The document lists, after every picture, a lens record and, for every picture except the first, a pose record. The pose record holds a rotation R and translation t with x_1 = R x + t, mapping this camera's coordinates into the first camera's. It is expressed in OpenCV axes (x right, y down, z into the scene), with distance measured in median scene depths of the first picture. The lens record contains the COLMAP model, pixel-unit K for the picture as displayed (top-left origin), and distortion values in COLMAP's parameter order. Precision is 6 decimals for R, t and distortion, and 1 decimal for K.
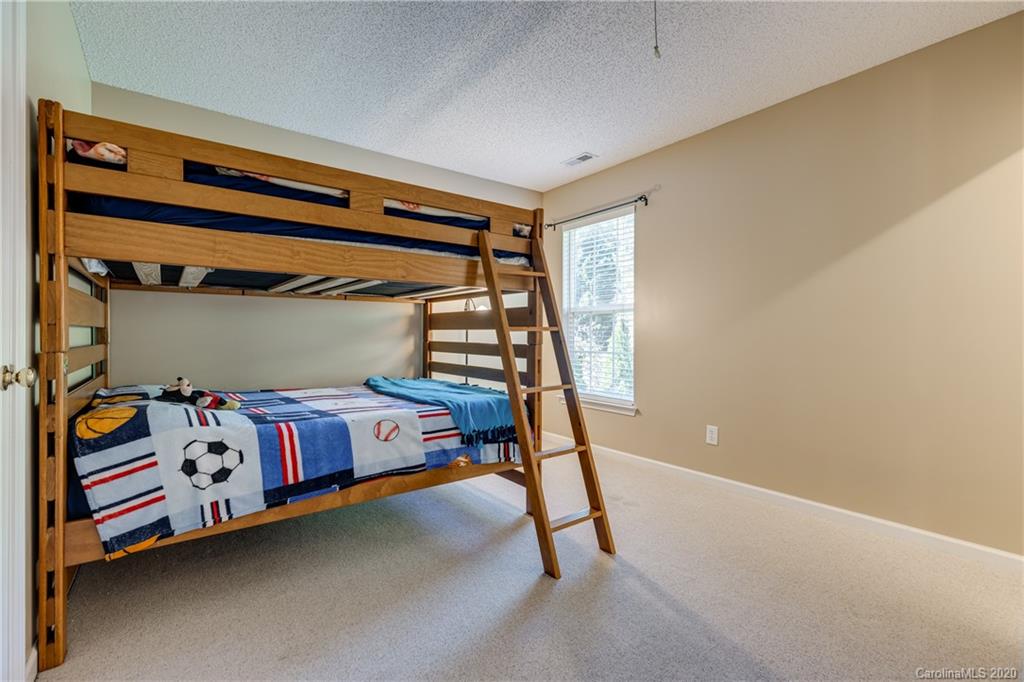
lens RADIAL K [[460.0, 0, 517.7], [0, 460.0, 334.2], [0, 0, 1]] dist [0.000350, -0.000570]
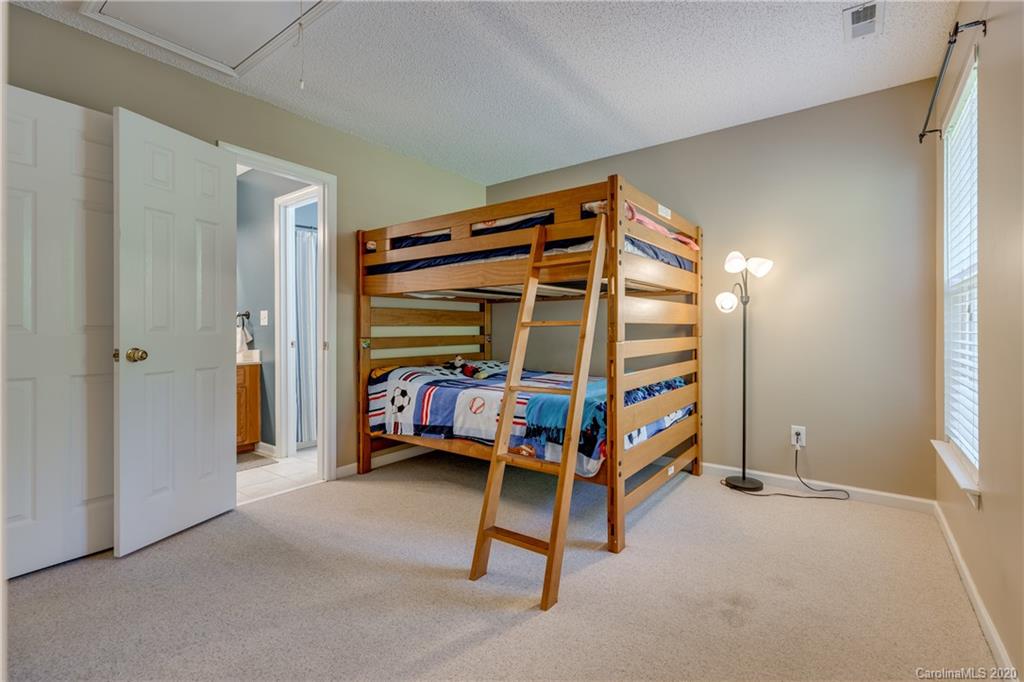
lens RADIAL K [[460.0, 0, 517.7], [0, 460.0, 334.2], [0, 0, 1]] dist [0.000350, -0.000570]
pose [[0.272584, 0.004382, -0.962122, 1.148226], [-0.002568, 0.999989, 0.003827, 0.007770], [0.962129, 0.001427, 0.272592, 0.904248]]
